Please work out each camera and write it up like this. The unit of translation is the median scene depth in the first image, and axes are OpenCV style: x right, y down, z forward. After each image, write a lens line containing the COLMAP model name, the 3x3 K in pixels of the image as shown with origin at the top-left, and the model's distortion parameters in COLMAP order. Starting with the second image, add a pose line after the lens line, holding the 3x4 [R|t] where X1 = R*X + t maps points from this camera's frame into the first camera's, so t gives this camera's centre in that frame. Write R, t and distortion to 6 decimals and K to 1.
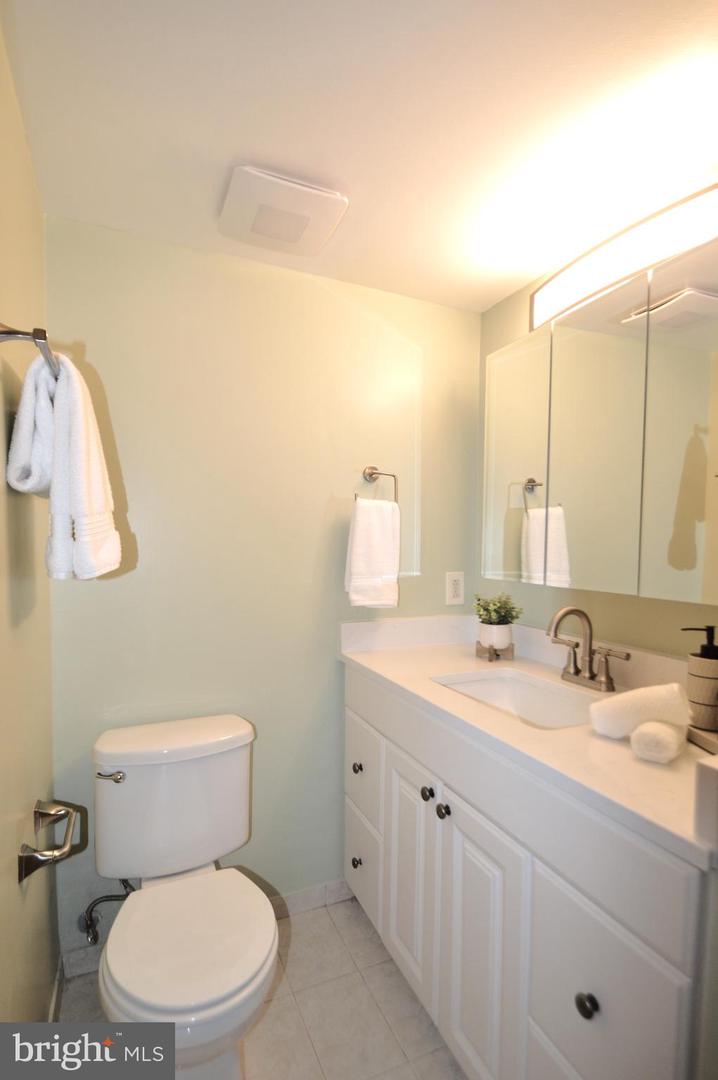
lens RADIAL K [[520.2, 0, 360.1], [0, 520.2, 566.1], [0, 0, 1]] dist [0.000341, -0.000130]
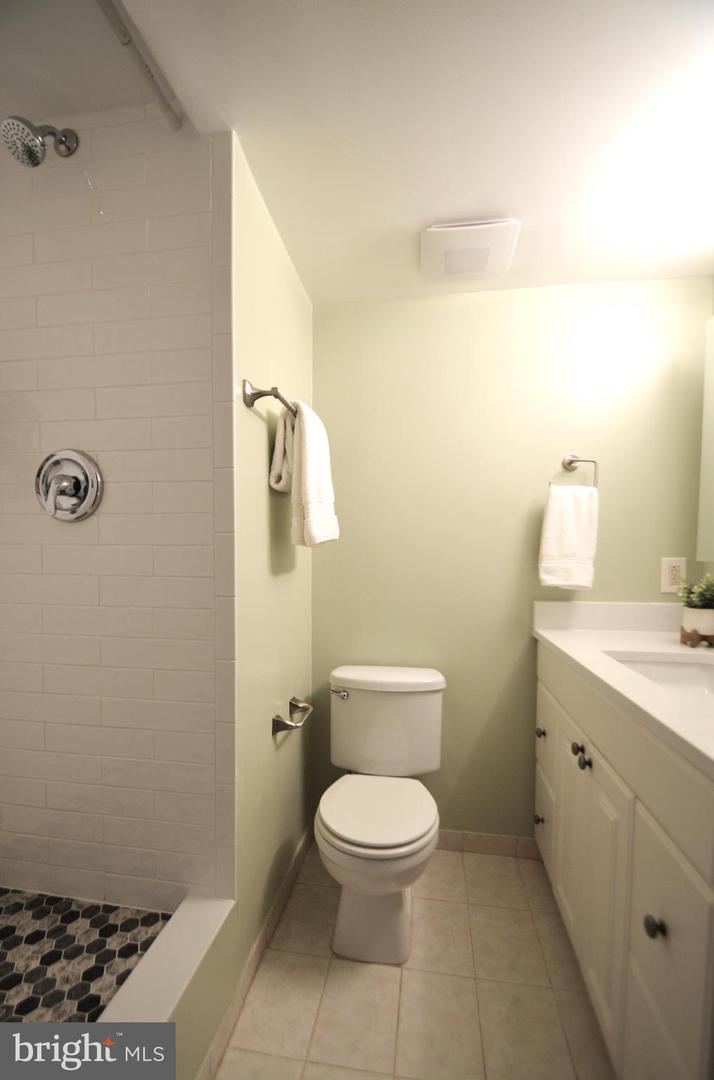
lens RADIAL K [[505.8, 0, 350.1], [0, 505.8, 579.2], [0, 0, 1]] dist [0.020912, -0.018624]
pose [[0.836791, 0.020214, -0.547148, 0.232563], [-0.021973, 0.999753, 0.003331, 0.071054], [0.547081, 0.009235, 0.837029, -0.108456]]
